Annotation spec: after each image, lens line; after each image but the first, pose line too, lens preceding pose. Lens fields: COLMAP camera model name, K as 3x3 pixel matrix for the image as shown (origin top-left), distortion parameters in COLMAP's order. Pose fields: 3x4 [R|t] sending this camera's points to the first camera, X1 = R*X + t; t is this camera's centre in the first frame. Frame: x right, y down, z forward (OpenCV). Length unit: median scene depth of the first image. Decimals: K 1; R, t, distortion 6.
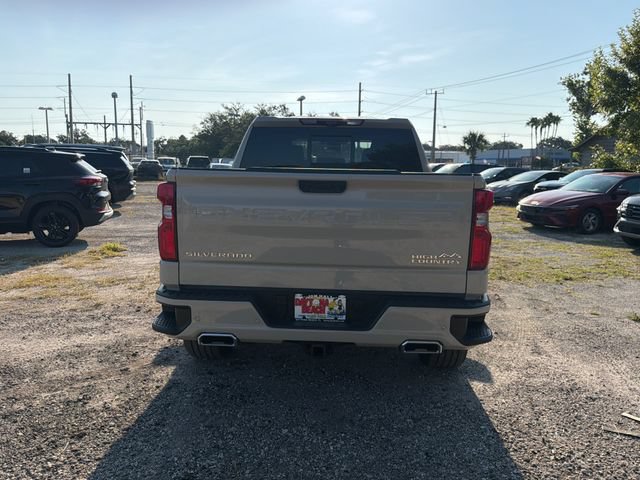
lens RADIAL K [[530.1, 0, 315.6], [0, 530.1, 241.8], [0, 0, 1]] dist [0.037535, -0.053429]
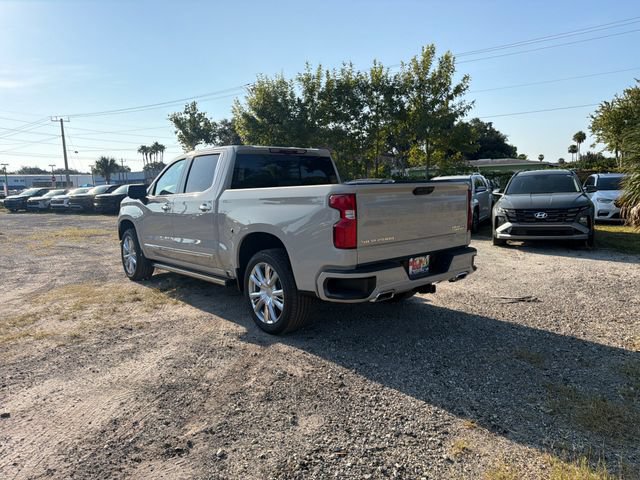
lens RADIAL K [[452.0, 0, 315.4], [0, 452.0, 237.1], [0, 0, 1]] dist [0.044966, -0.059468]
pose [[0.728130, -0.112322, 0.676173, -0.434035], [0.132732, 0.990915, 0.021674, -0.012575], [-0.672464, 0.073969, 0.736424, 0.065380]]
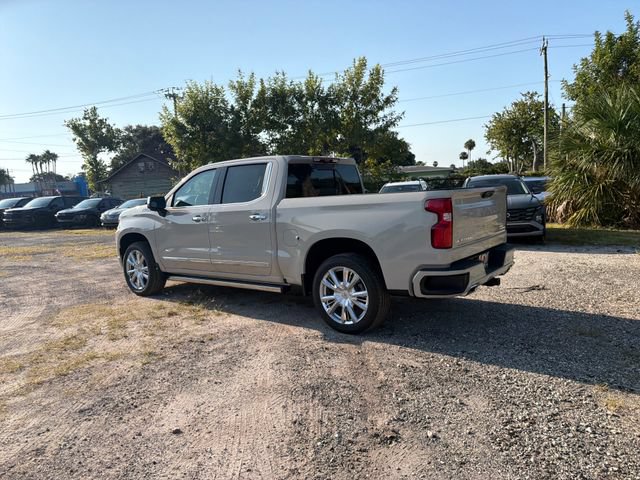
lens RADIAL K [[452.0, 0, 315.3], [0, 452.0, 241.4], [0, 0, 1]] dist [0.044966, -0.059468]
pose [[0.575547, -0.135624, 0.806444, -0.590802], [0.169380, 0.984537, 0.044691, -0.041332], [-0.800035, 0.110873, 0.589620, 0.196201]]
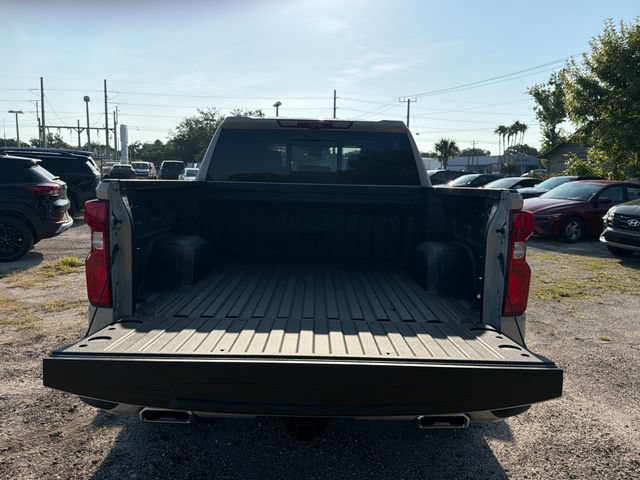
lens RADIAL K [[519.7, 0, 319.8], [0, 519.7, 241.9], [0, 0, 1]] dist [0.031758, -0.048607]
pose [[0.998534, -0.003313, 0.054027, -0.004454], [0.003680, 0.999971, -0.006701, -0.017852], [-0.054003, 0.006890, 0.998517, 0.098088]]
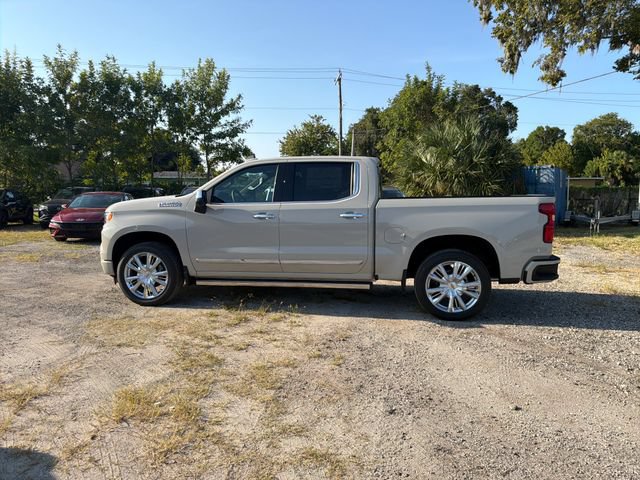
lens RADIAL K [[452.0, 0, 316.5], [0, 452.0, 242.0], [0, 0, 1]] dist [0.044966, -0.059468]
pose [[0.124757, -0.124014, 0.984407, -0.771468], [0.136045, 0.984925, 0.106838, -0.100748], [-0.982816, 0.120595, 0.139748, 0.608757]]
